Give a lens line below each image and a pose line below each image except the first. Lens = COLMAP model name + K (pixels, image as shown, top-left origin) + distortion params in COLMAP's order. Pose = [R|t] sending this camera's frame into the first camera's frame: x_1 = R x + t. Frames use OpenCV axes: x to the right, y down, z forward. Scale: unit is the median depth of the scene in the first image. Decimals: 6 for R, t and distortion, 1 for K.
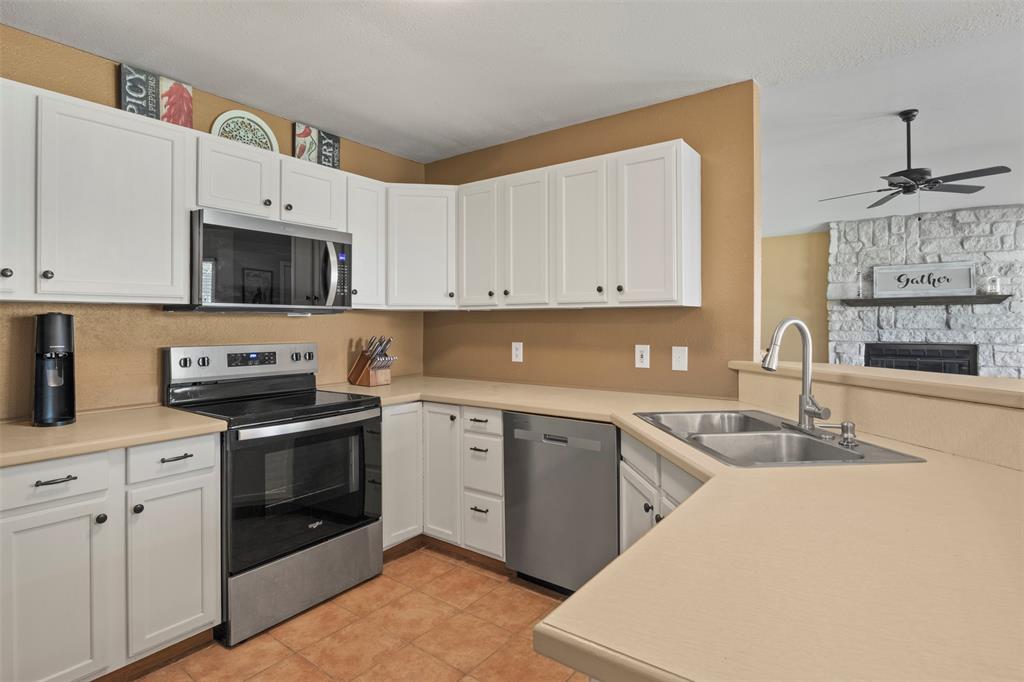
lens RADIAL K [[544.9, 0, 536.9], [0, 544.9, 316.1], [0, 0, 1]] dist [-0.005409, -0.003351]
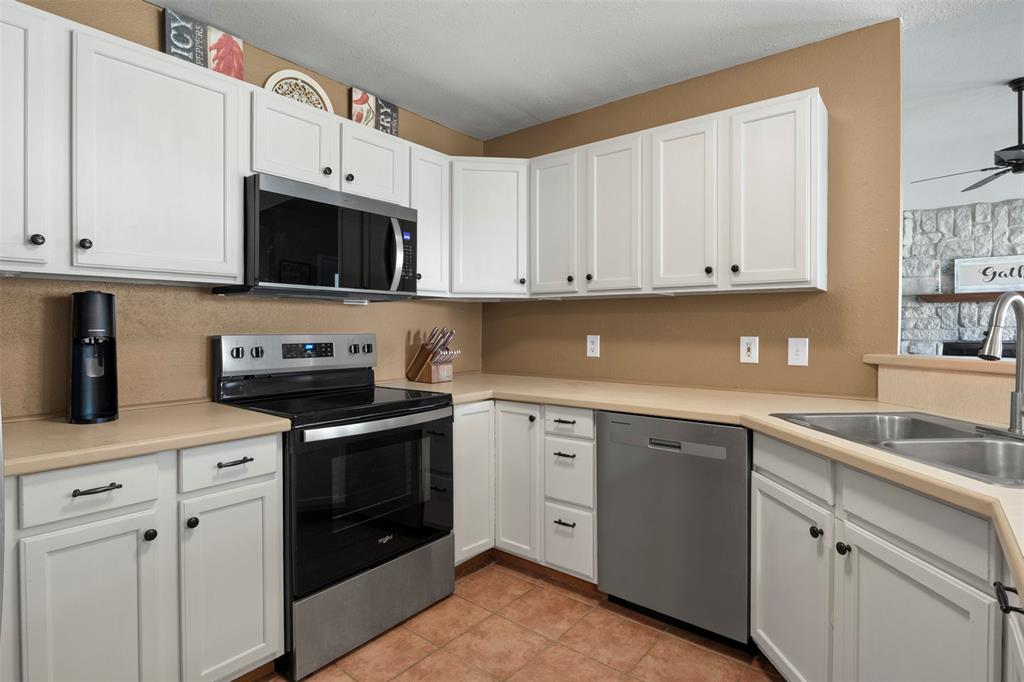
lens RADIAL K [[544.9, 0, 536.6], [0, 544.9, 325.9], [0, 0, 1]] dist [-0.005409, -0.003351]
pose [[0.999169, 0.002595, -0.040679, -0.102240], [-0.002053, 0.999909, 0.013369, 0.023529], [0.040710, -0.013275, 0.999083, 0.112467]]
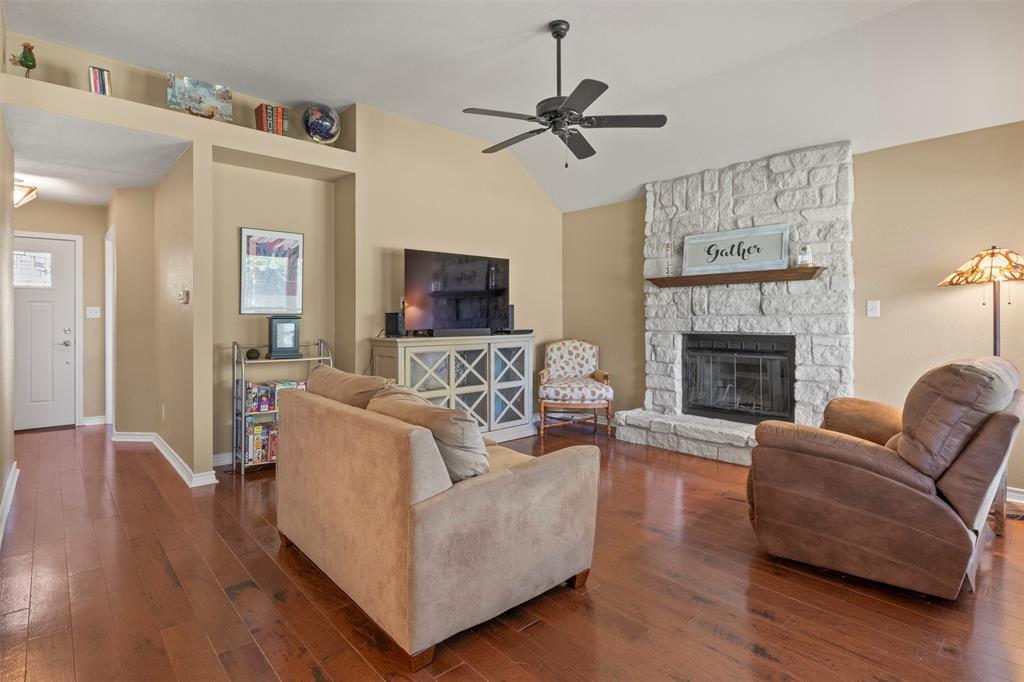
lens RADIAL K [[544.9, 0, 507.2], [0, 544.9, 310.0], [0, 0, 1]] dist [-0.005409, -0.003351]
pose [[0.975506, -0.004299, -0.219930, 1.133514], [0.004981, 0.999984, 0.002546, 0.026816], [0.219915, -0.003579, 0.975512, 0.358933]]
